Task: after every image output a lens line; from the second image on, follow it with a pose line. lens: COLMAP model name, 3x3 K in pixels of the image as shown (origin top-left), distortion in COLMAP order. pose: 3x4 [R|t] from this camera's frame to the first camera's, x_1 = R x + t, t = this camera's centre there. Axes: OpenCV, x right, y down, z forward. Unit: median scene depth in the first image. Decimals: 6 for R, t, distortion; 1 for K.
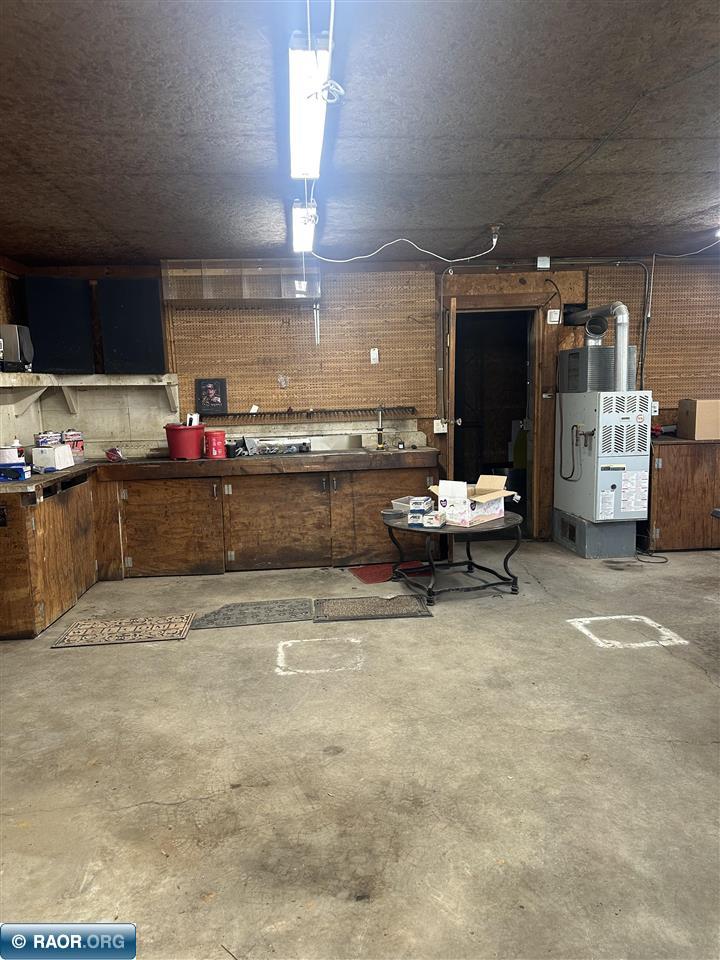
lens RADIAL K [[684.5, 0, 353.5], [0, 684.5, 489.1], [0, 0, 1]] dist [0.038612, -0.030930]
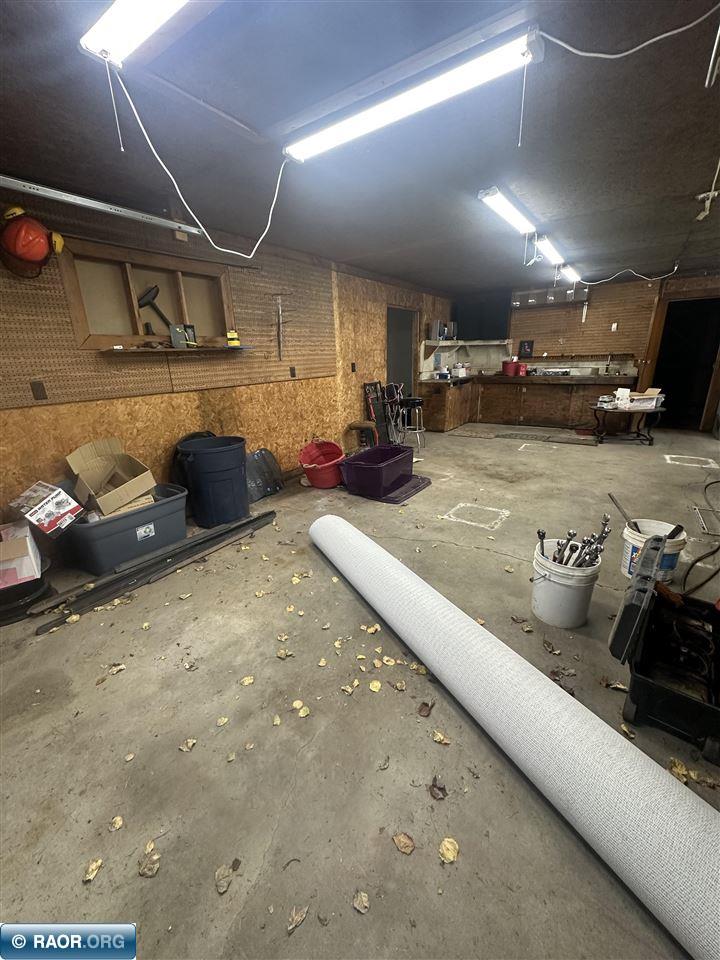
lens RADIAL K [[384.6, 0, 363.7], [0, 384.6, 490.3], [0, 0, 1]] dist [-0.002539, -0.000385]
pose [[0.787111, 0.208479, -0.580511, 0.261766], [-0.081051, 0.967946, 0.237722, 0.077097], [0.611463, -0.140063, 0.778778, -0.505143]]
